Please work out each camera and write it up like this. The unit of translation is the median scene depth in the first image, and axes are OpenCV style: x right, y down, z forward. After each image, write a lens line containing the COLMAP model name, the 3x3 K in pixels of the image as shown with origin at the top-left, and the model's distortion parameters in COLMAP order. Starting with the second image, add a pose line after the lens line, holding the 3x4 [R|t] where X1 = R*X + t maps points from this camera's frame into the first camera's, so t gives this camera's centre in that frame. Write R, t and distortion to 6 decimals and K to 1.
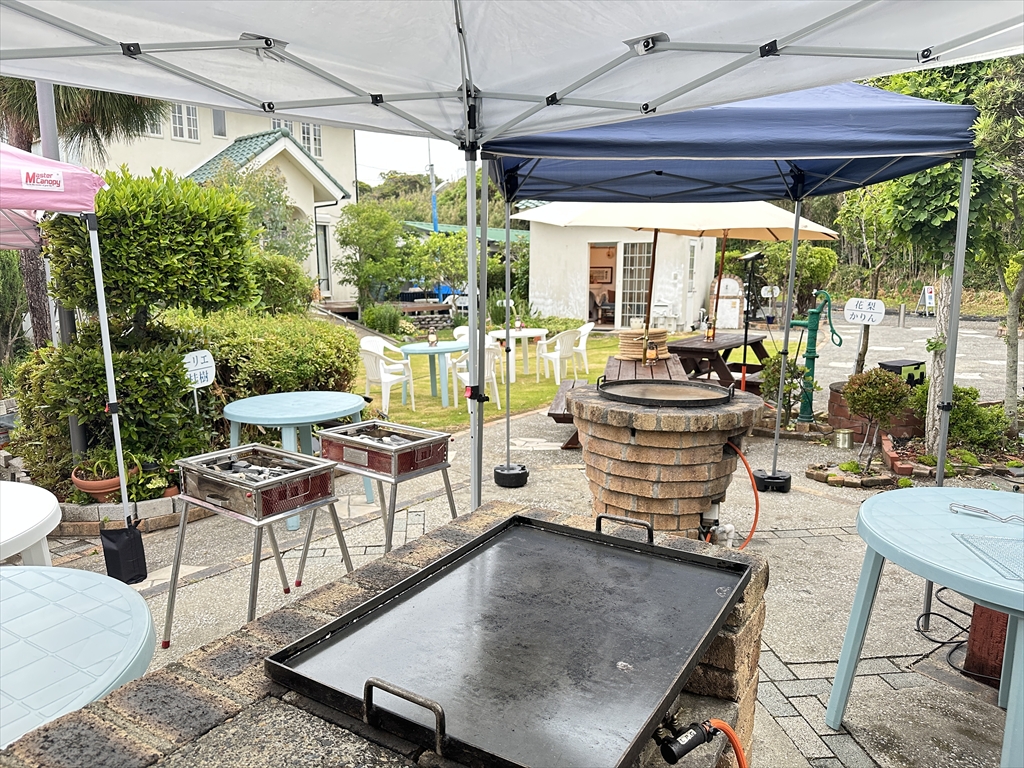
lens RADIAL K [[718.7, 0, 512.0], [0, 718.7, 384.0], [0, 0, 1]] dist [-0.001945, -0.006419]
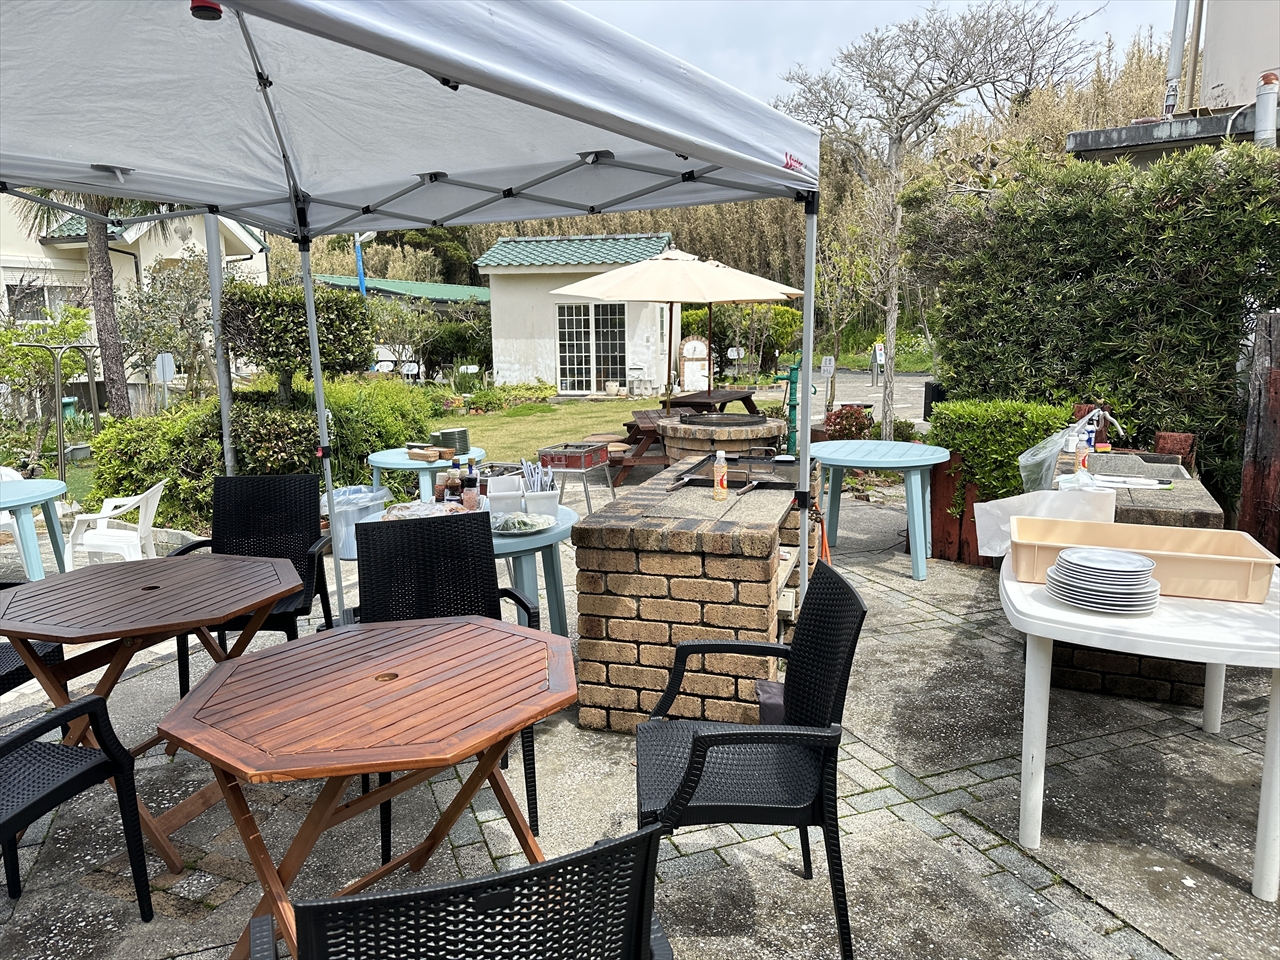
lens RADIAL K [[898.4, 0, 640.0], [0, 898.4, 480.0], [0, 0, 1]] dist [-0.001945, -0.006419]
pose [[0.965204, -0.051647, 0.256348, -0.108683], [0.049261, 0.998662, 0.015722, 0.024129], [-0.256817, -0.002547, 0.966457, -0.190957]]
